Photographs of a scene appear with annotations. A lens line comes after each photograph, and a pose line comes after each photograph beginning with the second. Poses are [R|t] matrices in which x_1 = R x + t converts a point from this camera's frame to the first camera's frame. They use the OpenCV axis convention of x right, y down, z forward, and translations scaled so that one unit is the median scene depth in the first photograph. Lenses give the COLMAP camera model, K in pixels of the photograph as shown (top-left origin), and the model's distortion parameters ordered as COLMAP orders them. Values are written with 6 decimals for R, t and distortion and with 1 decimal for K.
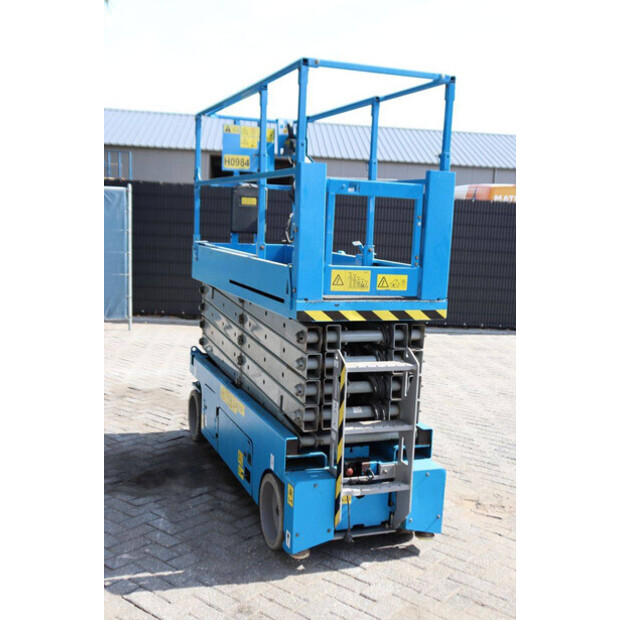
lens RADIAL K [[734.8, 0, 310.0], [0, 734.8, 310.0], [0, 0, 1]] dist [-0.023360, 0.002949]
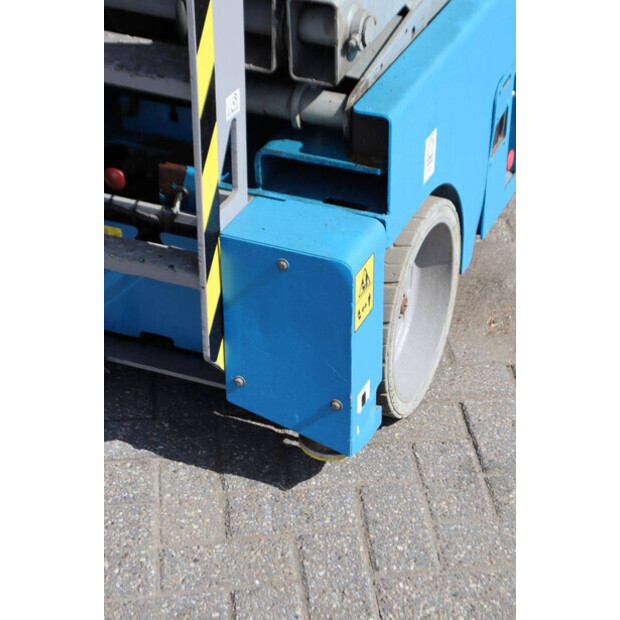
lens RADIAL K [[1475.1, 0, 291.3], [0, 1475.1, 311.5], [0, 0, 1]] dist [0.450944, 0.626106]
pose [[0.711759, 0.338838, -0.615295, 0.527821], [-0.048354, 0.897517, 0.438320, -0.015776], [0.700758, -0.282226, 0.655200, 0.611674]]
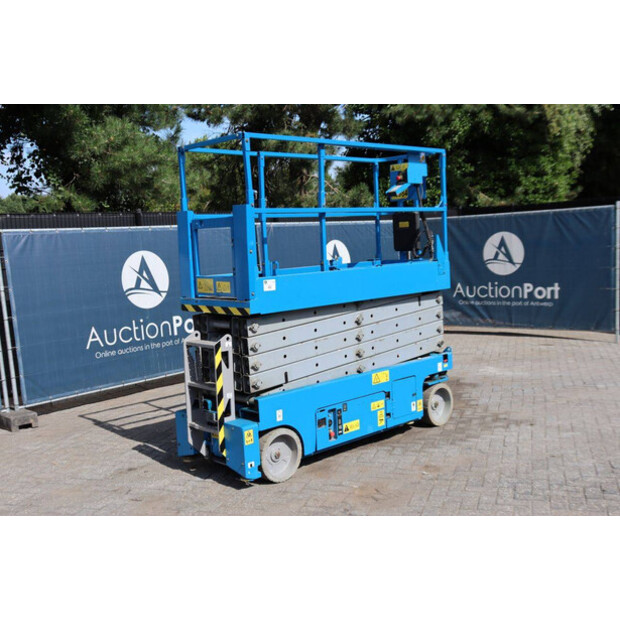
lens RADIAL K [[706.5, 0, 310.2], [0, 706.5, 322.7], [0, 0, 1]] dist [-0.004910, 0.017404]
pose [[0.383703, 0.049367, -0.922136, 1.408369], [-0.055206, 0.998010, 0.030457, -0.019617], [0.921805, 0.039221, 0.385665, 0.618346]]
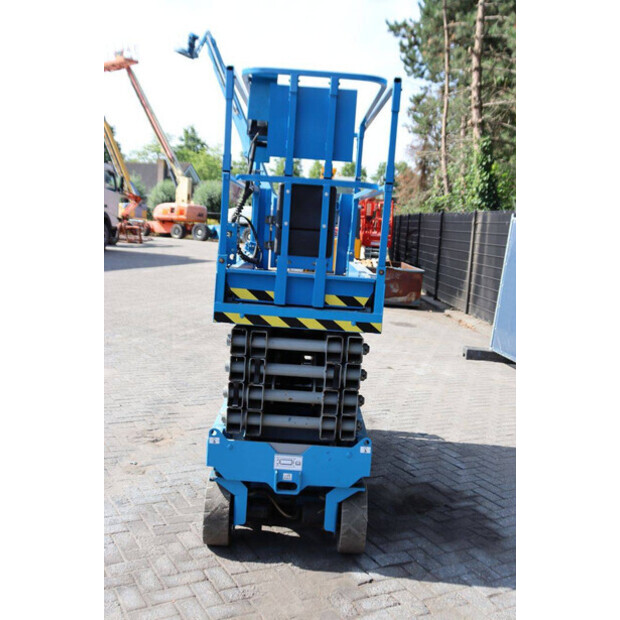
lens RADIAL K [[695.8, 0, 310.0], [0, 695.8, 310.0], [0, 0, 1]] dist [-0.010416, 0.031544]
pose [[-0.932201, -0.151885, 0.328530, -0.450589], [-0.065784, 0.963672, 0.258860, -0.328231], [-0.355912, 0.219698, -0.908328, 2.363695]]
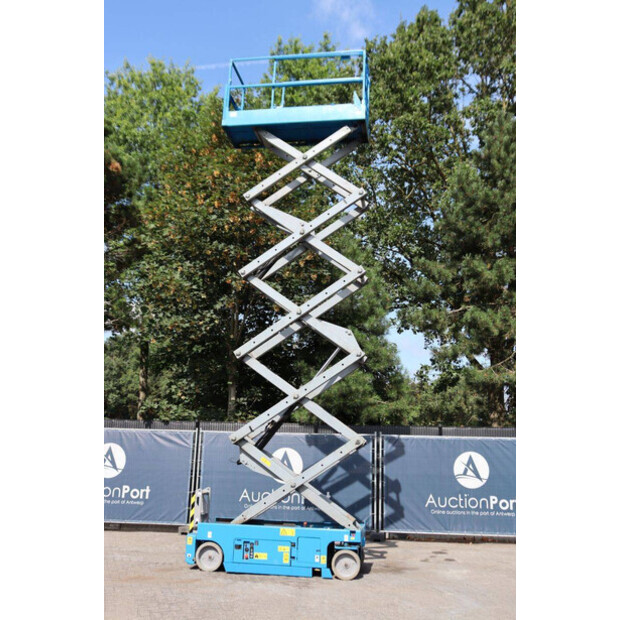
lens RADIAL K [[661.4, 0, 310.0], [0, 661.4, 310.0], [0, 0, 1]] dist [-0.077929, 0.165245]
pose [[-0.499437, -0.232563, -0.834552, 2.198304], [-0.156094, 0.971688, -0.177364, -0.236499], [0.852172, 0.041687, -0.521598, 2.644856]]
